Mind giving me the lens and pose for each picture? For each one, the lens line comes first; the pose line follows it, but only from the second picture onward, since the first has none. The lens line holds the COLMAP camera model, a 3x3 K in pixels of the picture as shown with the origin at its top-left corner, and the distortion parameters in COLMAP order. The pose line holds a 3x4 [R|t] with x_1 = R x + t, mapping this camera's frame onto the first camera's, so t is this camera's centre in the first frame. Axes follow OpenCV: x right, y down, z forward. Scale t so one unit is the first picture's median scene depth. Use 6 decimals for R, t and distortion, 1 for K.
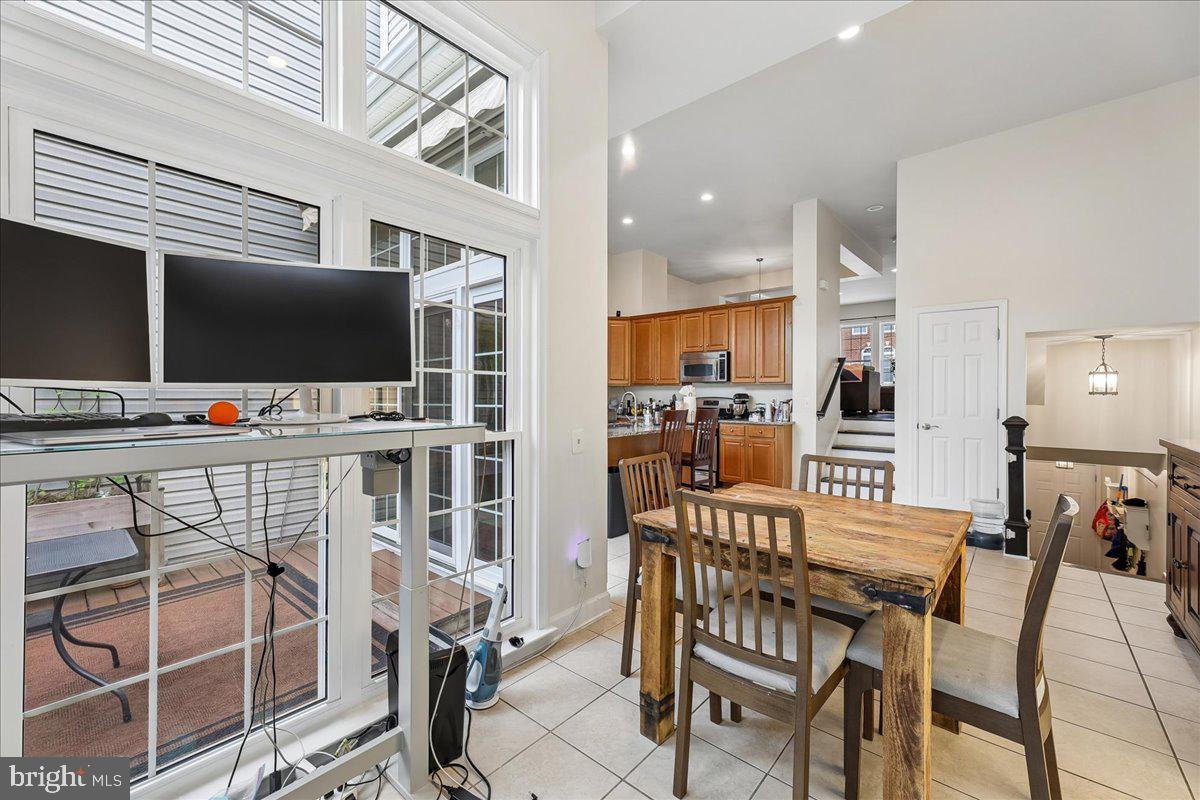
lens RADIAL K [[487.7, 0, 595.1], [0, 487.7, 398.3], [0, 0, 1]] dist [-0.007389, 0.001354]
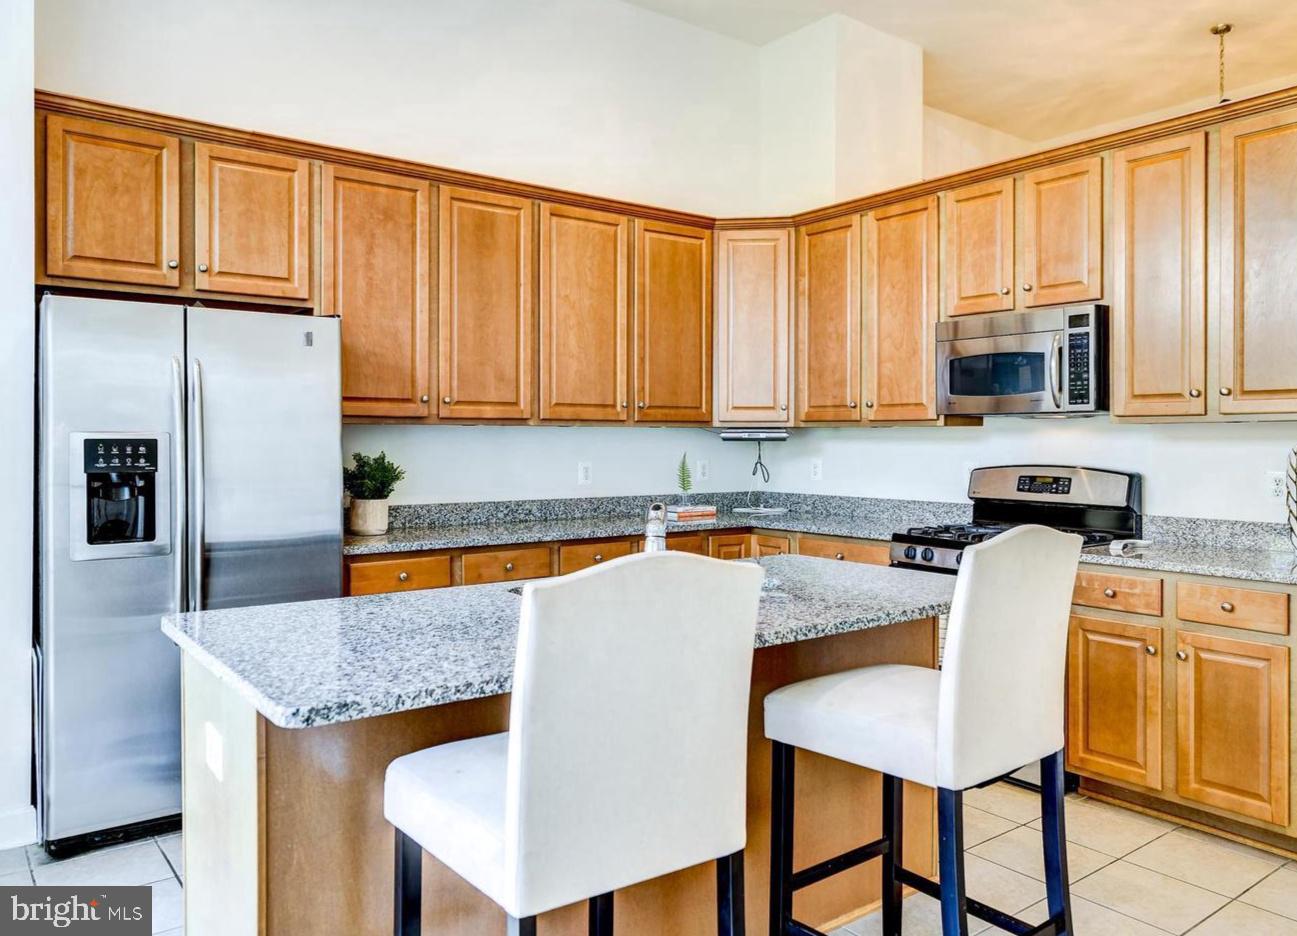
lens RADIAL K [[962.0, 0, 674.9], [0, 962.0, 444.0], [0, 0, 1]] dist [0.005051, 0.002292]
pose [[0.982259, 0.000045, -0.187527, 0.131634], [-0.001058, 0.999985, -0.005306, -0.011964], [0.187524, 0.005410, 0.982245, 0.395151]]
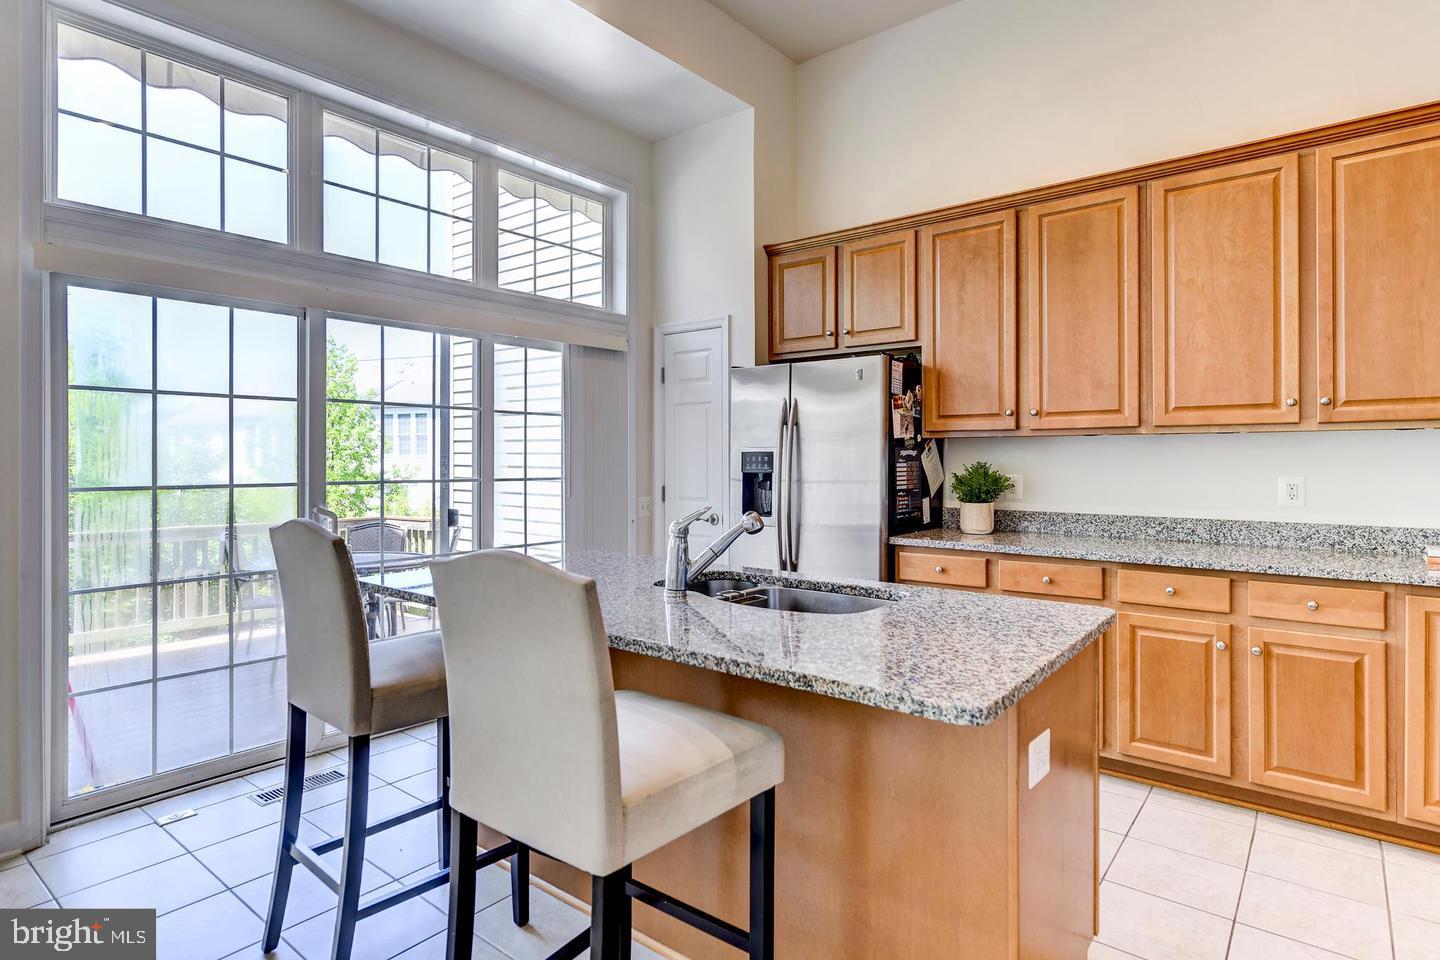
lens RADIAL K [[765.8, 0, 726.8], [0, 765.8, 459.9], [0, 0, 1]] dist [0.004764, 0.001070]
pose [[0.047617, 0.004494, -0.998856, 0.373829], [-0.005443, 0.999976, 0.004240, -0.012557], [0.998851, 0.005235, 0.047640, 0.745195]]
